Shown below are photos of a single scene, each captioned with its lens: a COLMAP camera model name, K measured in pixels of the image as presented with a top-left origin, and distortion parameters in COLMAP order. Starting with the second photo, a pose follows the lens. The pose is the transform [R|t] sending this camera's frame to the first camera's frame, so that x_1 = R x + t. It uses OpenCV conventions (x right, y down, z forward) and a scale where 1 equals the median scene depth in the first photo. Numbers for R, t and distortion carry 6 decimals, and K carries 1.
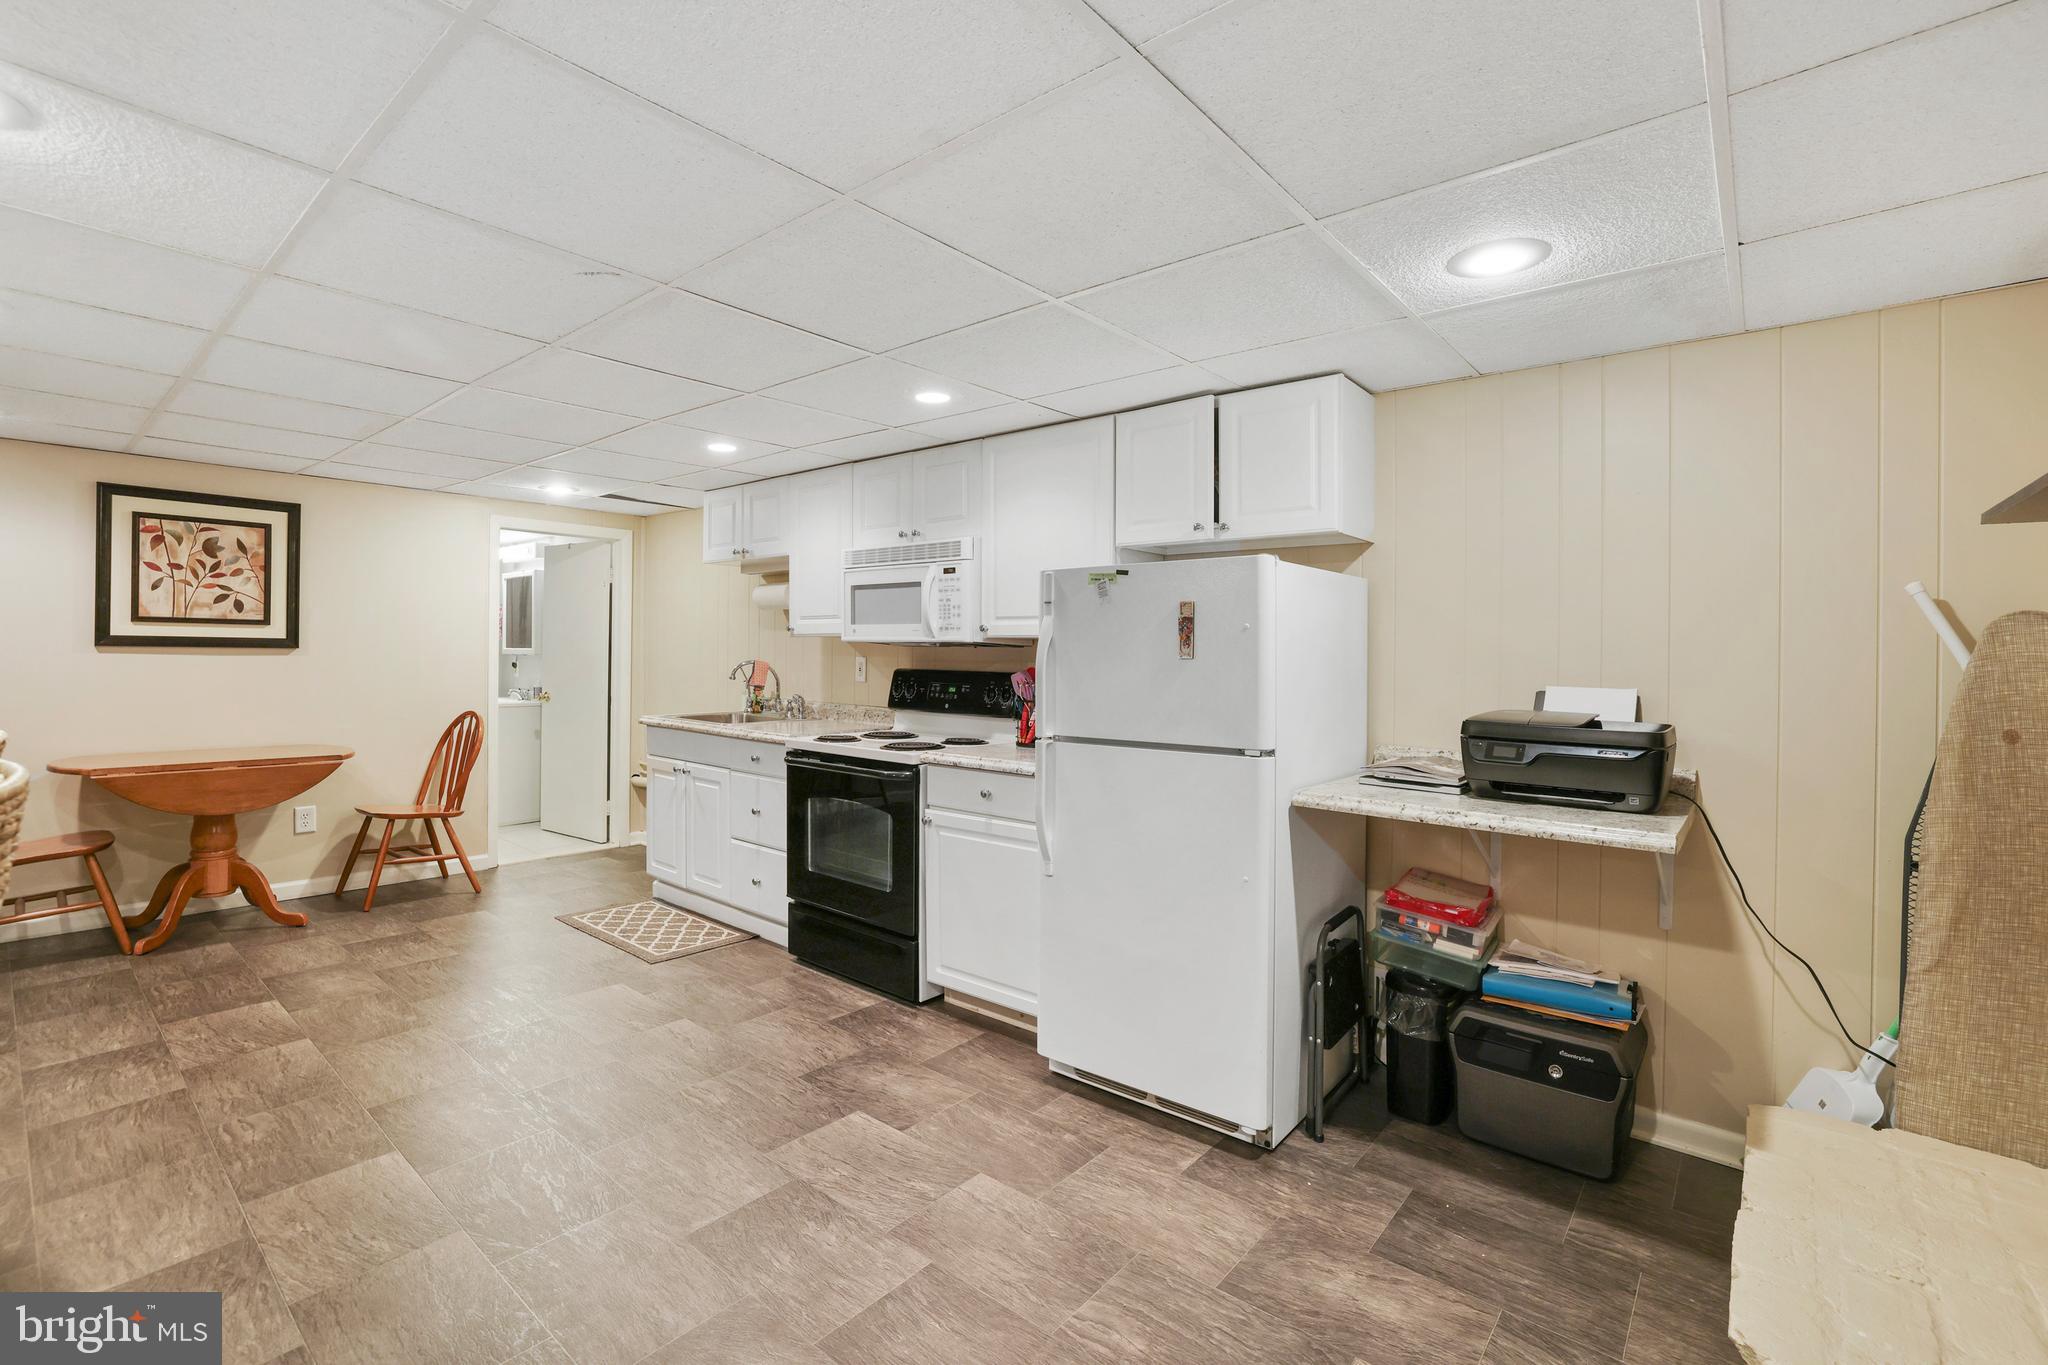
lens RADIAL K [[902.1, 0, 999.5], [0, 902.1, 663.0], [0, 0, 1]] dist [-0.022664, 0.006913]
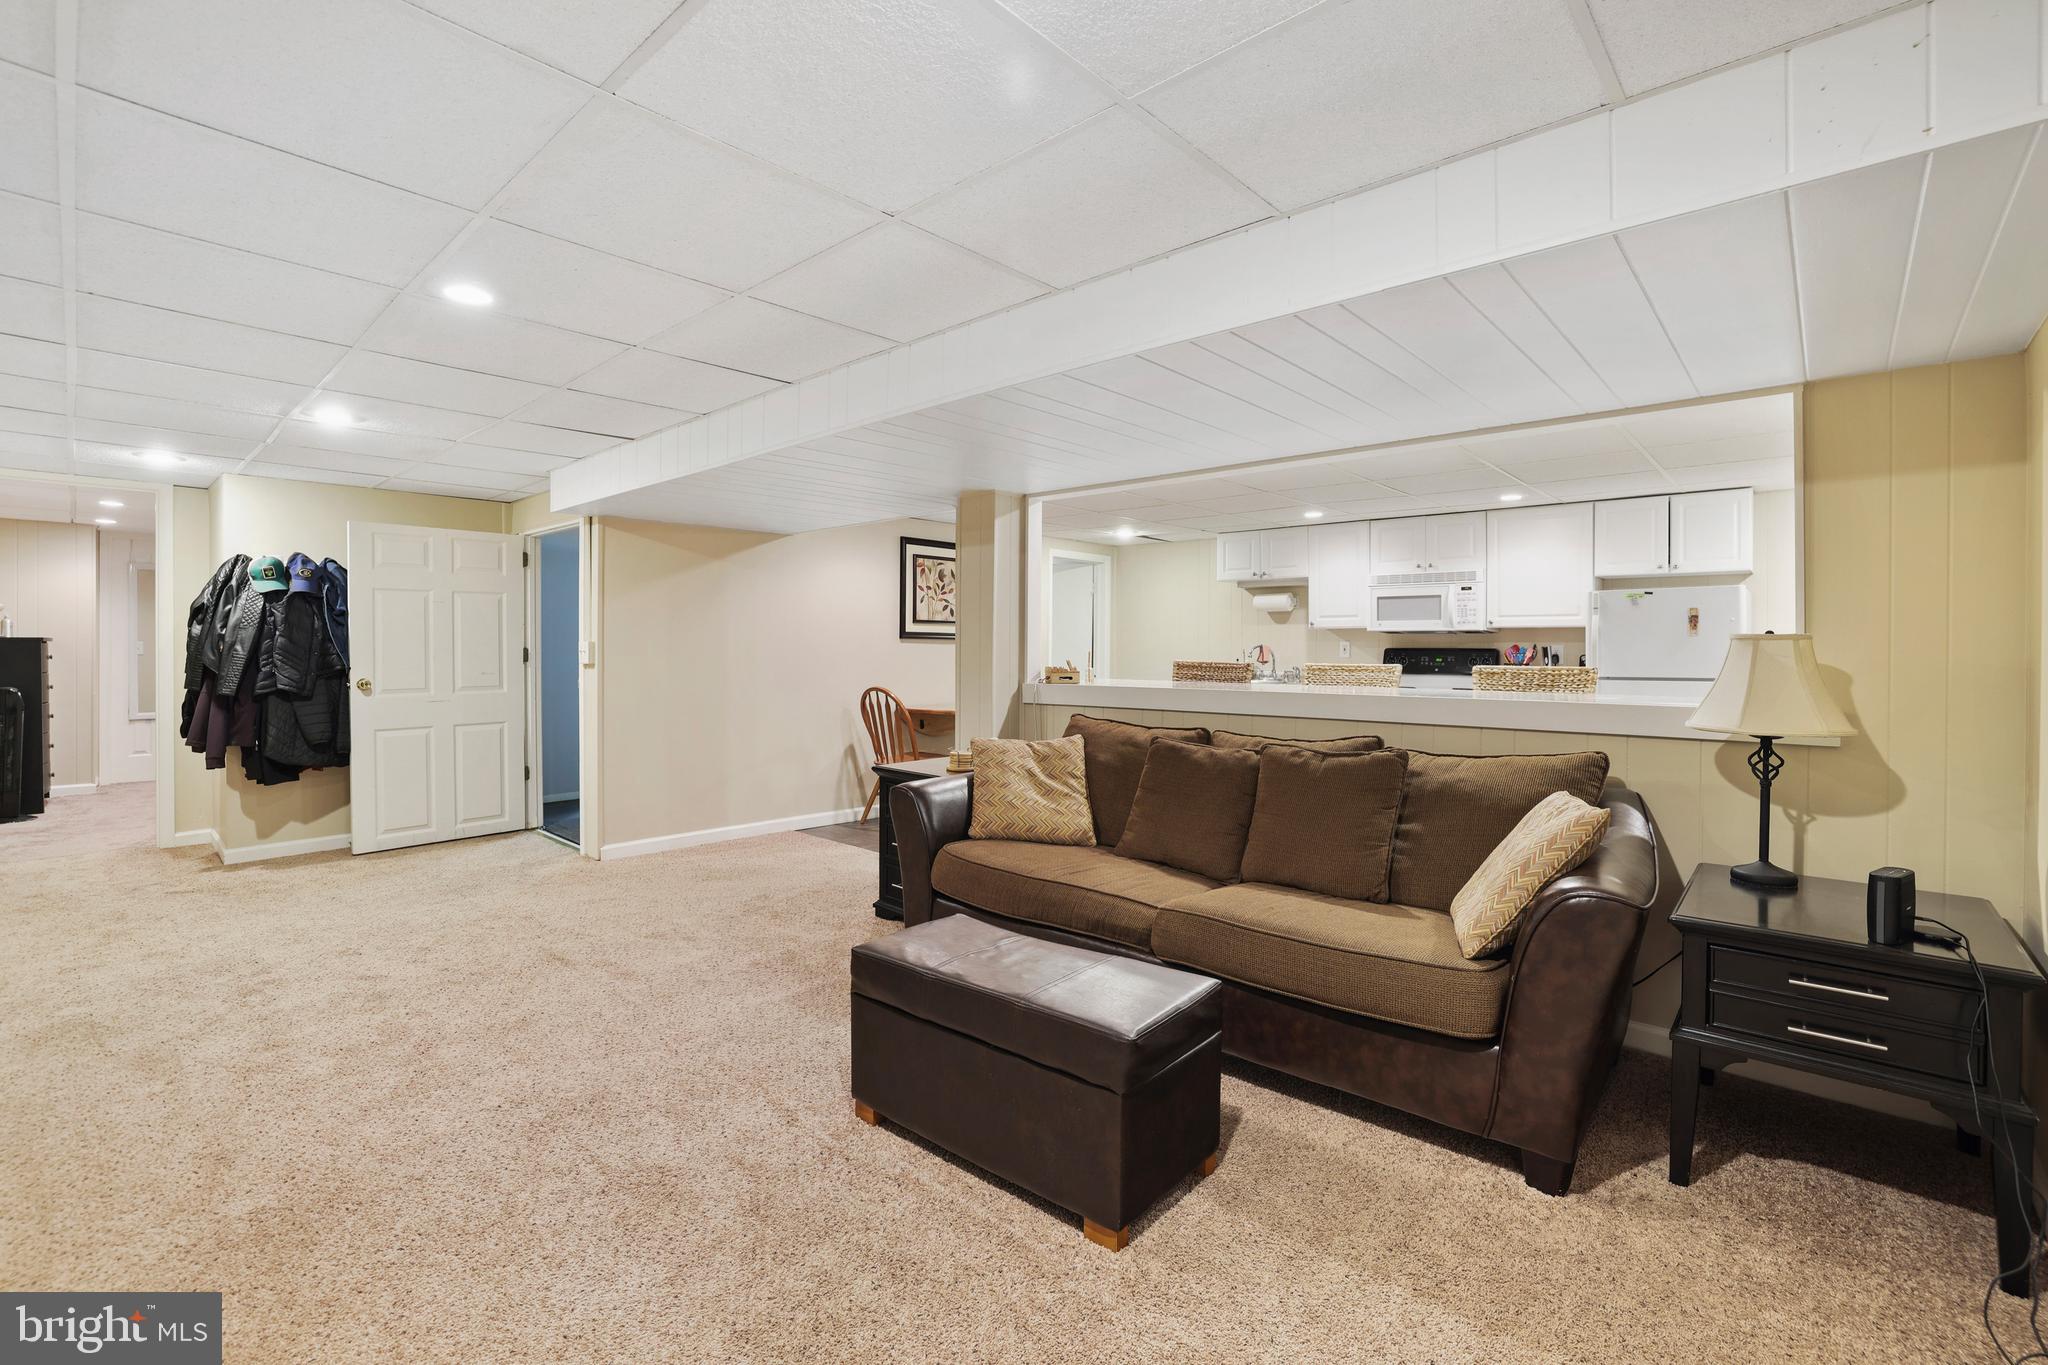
lens RADIAL K [[902.1, 0, 1038.1], [0, 902.1, 673.3], [0, 0, 1]] dist [-0.022664, 0.006913]
pose [[0.999543, -0.008601, -0.028964, -0.669834], [0.009075, 0.999826, 0.016275, 0.018673], [0.028819, -0.016530, 0.999448, -0.589986]]
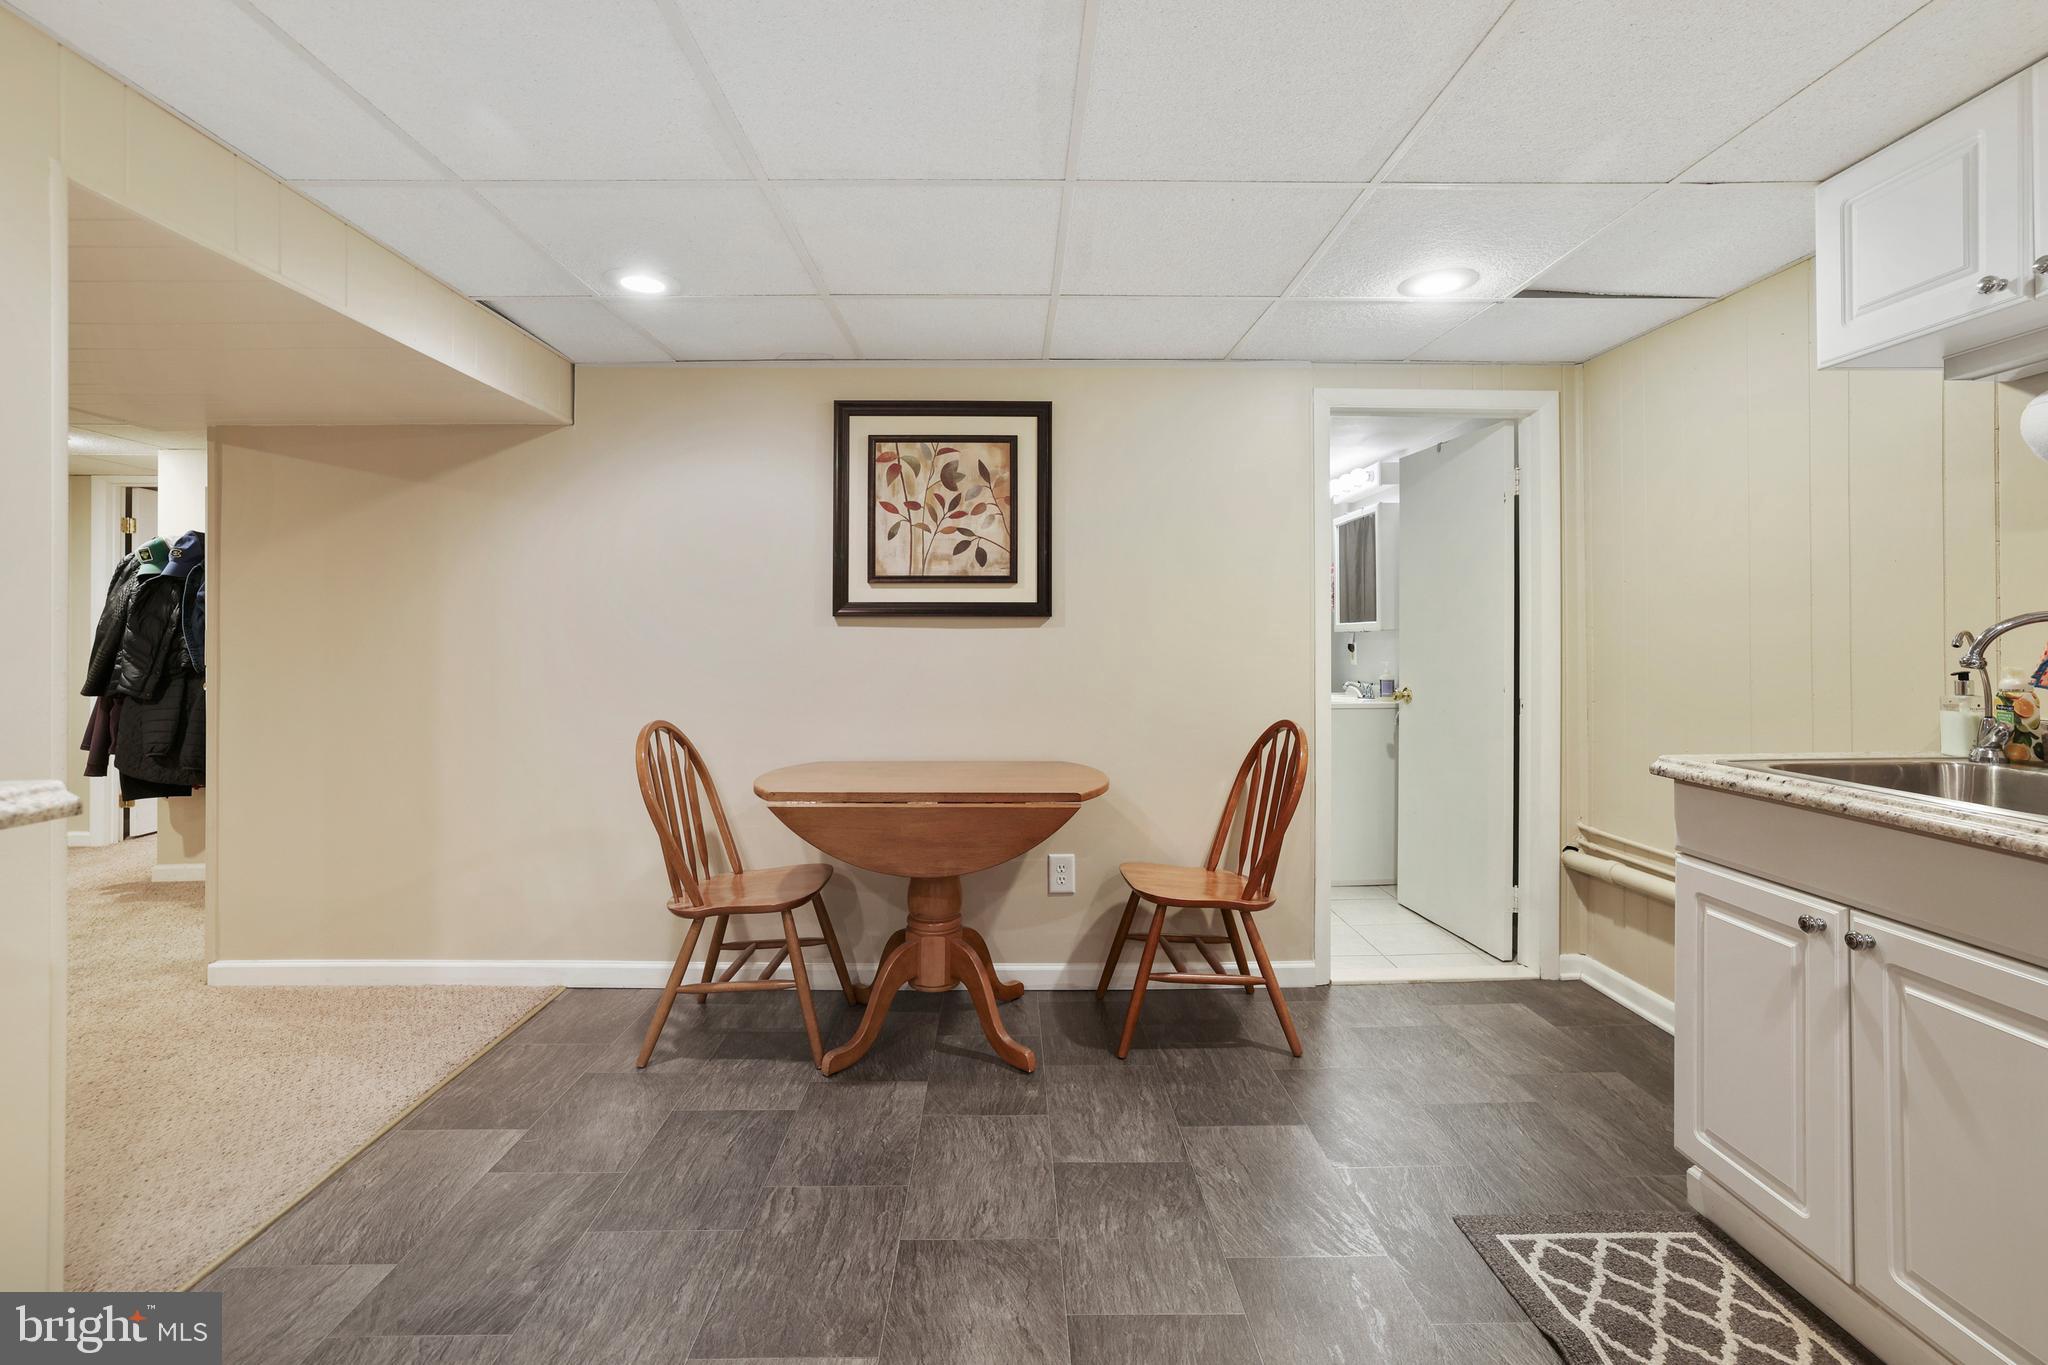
lens RADIAL K [[902.1, 0, 1012.6], [0, 902.1, 639.2], [0, 0, 1]] dist [-0.022664, 0.006913]
pose [[0.661770, -0.015642, -0.749544, -0.315800], [0.002623, 0.999825, -0.018549, 0.013752], [0.749702, 0.010309, 0.661695, 0.561754]]
